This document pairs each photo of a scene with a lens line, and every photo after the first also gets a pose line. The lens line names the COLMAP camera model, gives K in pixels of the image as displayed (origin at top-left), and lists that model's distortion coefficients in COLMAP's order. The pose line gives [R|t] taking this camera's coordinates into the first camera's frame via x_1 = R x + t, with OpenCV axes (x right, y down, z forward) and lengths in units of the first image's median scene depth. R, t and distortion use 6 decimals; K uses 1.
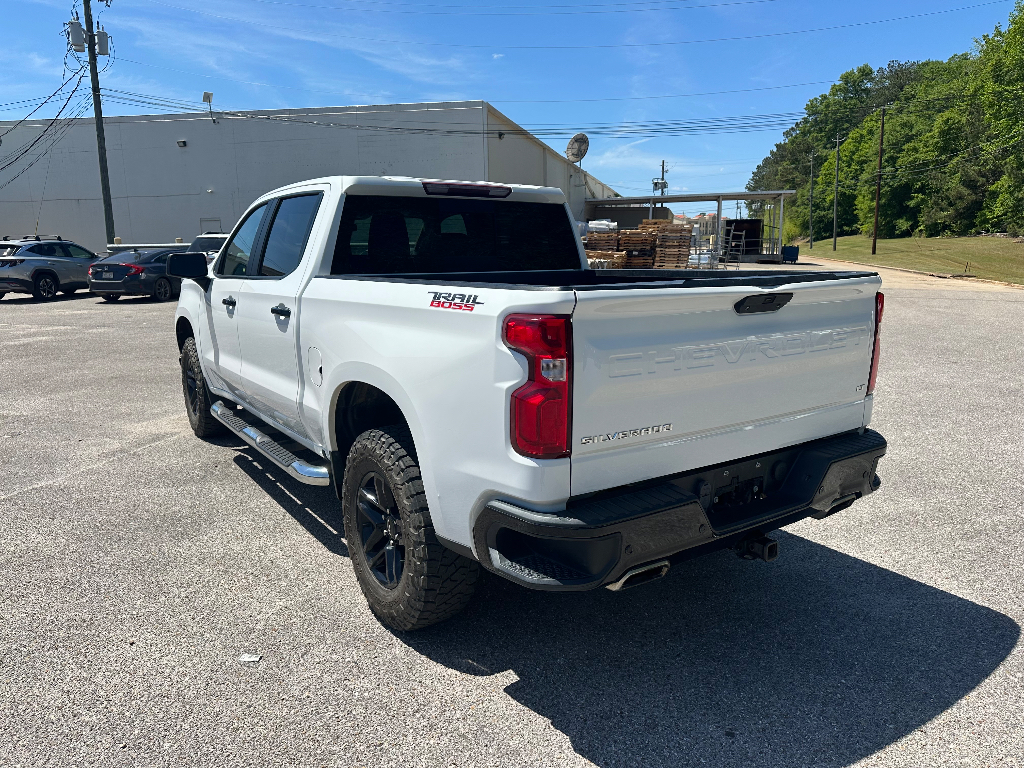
lens RADIAL K [[717.5, 0, 514.9], [0, 717.5, 419.1], [0, 0, 1]] dist [0.028944, -0.029317]
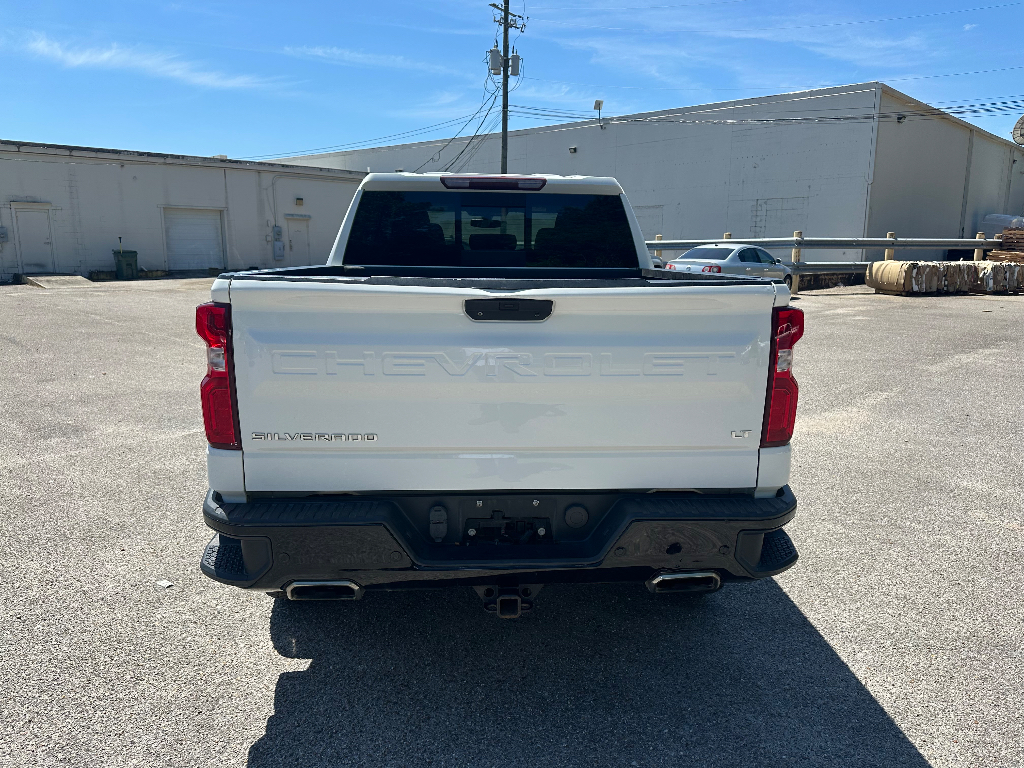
lens RADIAL K [[719.4, 0, 522.3], [0, 719.4, 406.1], [0, 0, 1]] dist [0.040229, -0.040981]
pose [[0.859457, 0.124150, -0.495903, 0.264686], [-0.131582, 0.991102, 0.020077, -0.022847], [0.493983, 0.047997, 0.868146, 0.097269]]
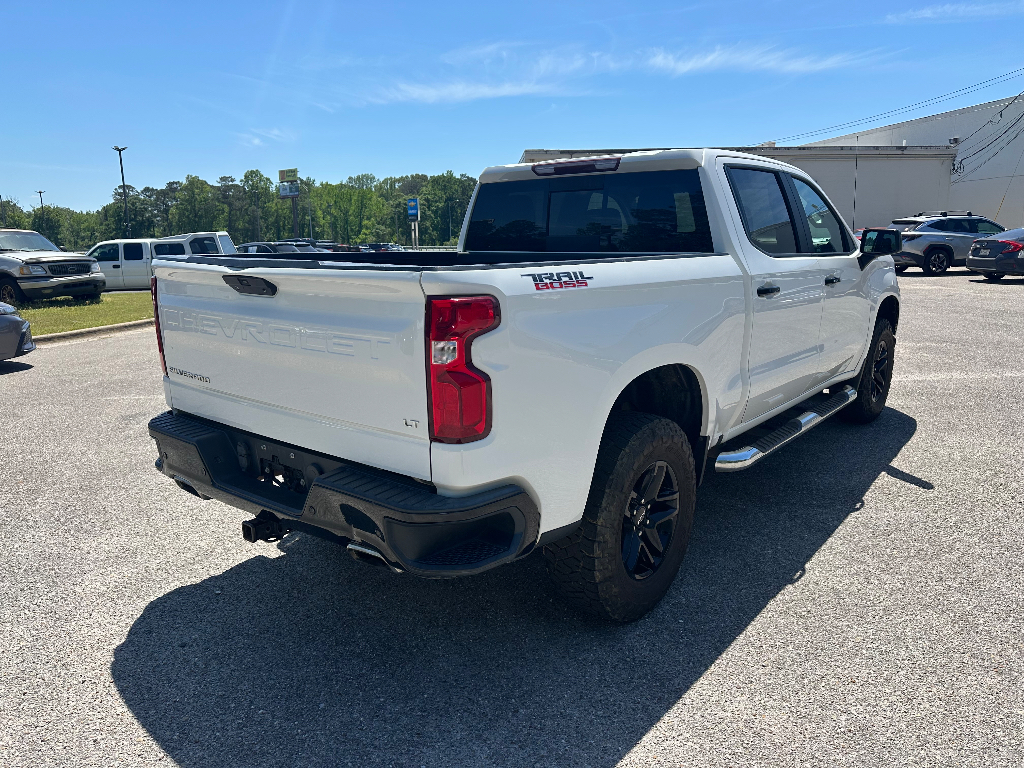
lens RADIAL K [[717.5, 0, 514.9], [0, 717.5, 419.1], [0, 0, 1]] dist [0.028944, -0.029317]
pose [[0.295059, 0.242613, -0.924164, 0.478694], [-0.212041, 0.959734, 0.184252, -0.082307], [0.931654, 0.141595, 0.334622, 0.347515]]
